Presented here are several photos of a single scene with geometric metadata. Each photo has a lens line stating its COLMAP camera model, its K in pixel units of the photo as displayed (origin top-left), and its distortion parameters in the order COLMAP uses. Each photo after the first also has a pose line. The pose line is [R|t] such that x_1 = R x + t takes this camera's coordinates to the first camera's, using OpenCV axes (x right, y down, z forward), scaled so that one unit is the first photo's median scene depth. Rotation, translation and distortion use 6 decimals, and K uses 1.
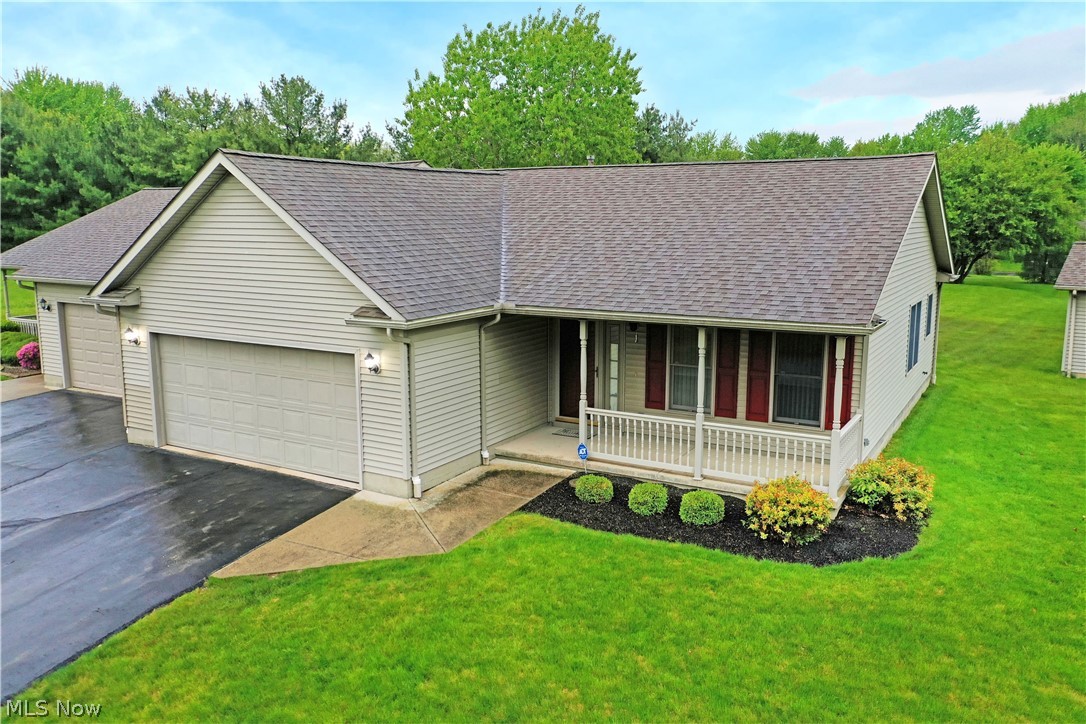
lens RADIAL K [[859.9, 0, 543.0], [0, 859.9, 362.0], [0, 0, 1]] dist [0.018606, 0.002502]
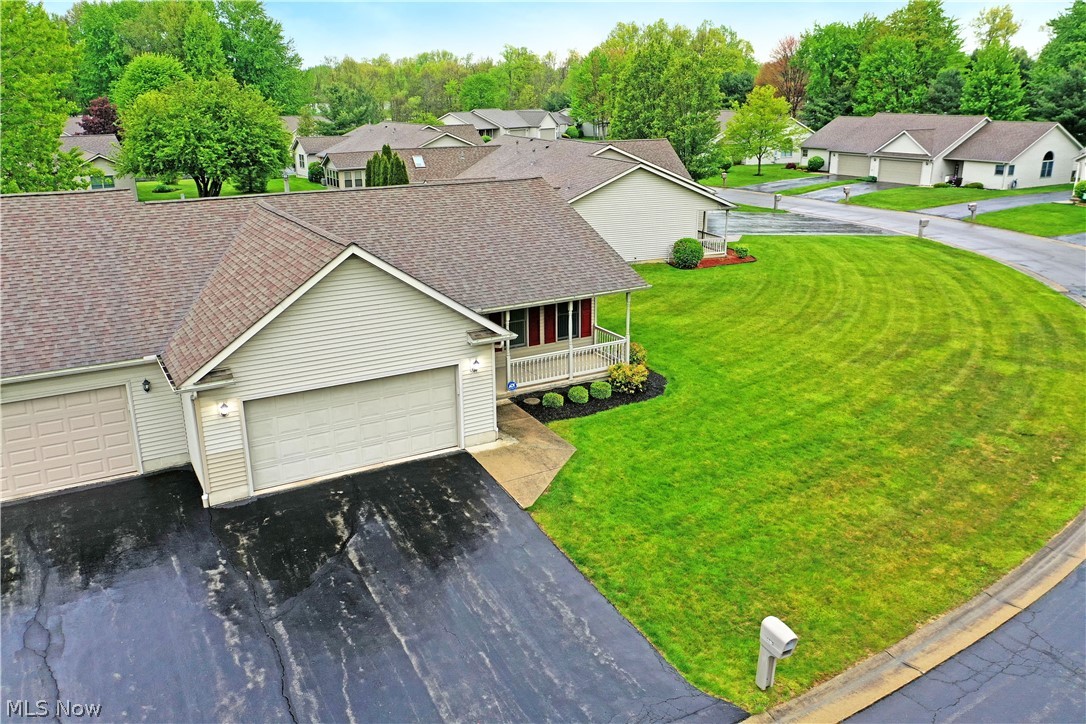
lens RADIAL K [[859.9, 0, 543.0], [0, 859.9, 362.0], [0, 0, 1]] dist [0.018606, 0.002502]
pose [[0.498770, -0.266908, 0.824614, -1.350942], [0.150731, 0.963617, 0.220731, -0.315204], [-0.853527, 0.014201, 0.520854, 0.075395]]
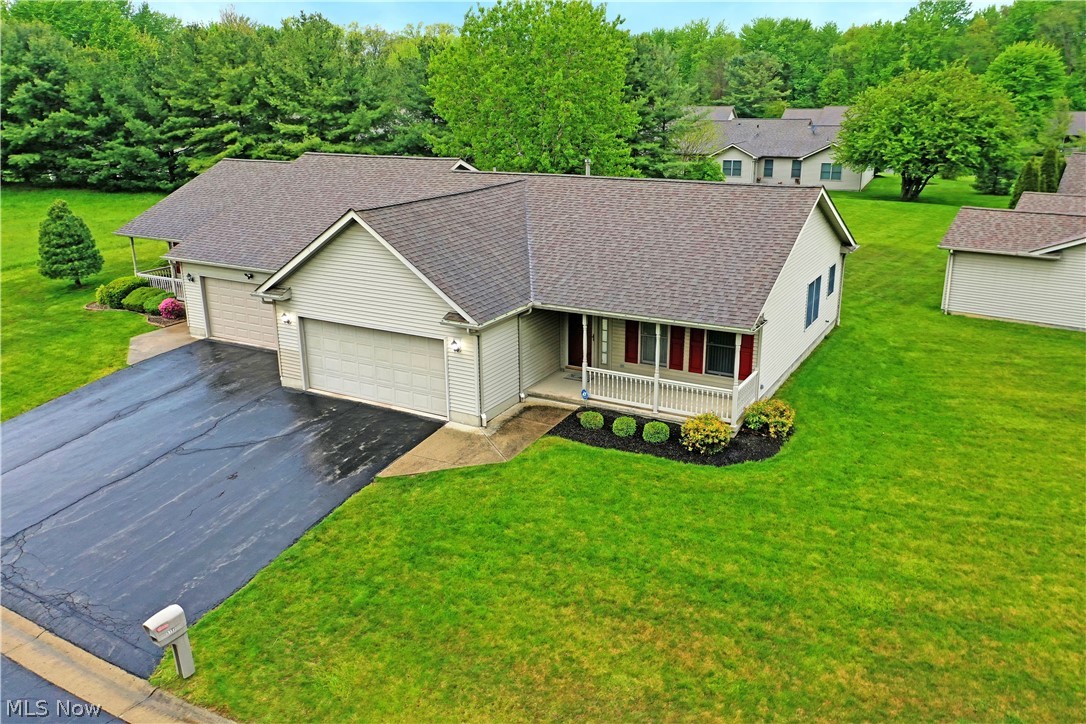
lens RADIAL K [[859.9, 0, 543.0], [0, 859.9, 362.0], [0, 0, 1]] dist [0.018606, 0.002502]
pose [[0.999917, -0.011605, 0.005576, -0.040168], [0.010709, 0.990058, 0.140249, -0.185638], [-0.007148, -0.140178, 0.990101, -0.585581]]
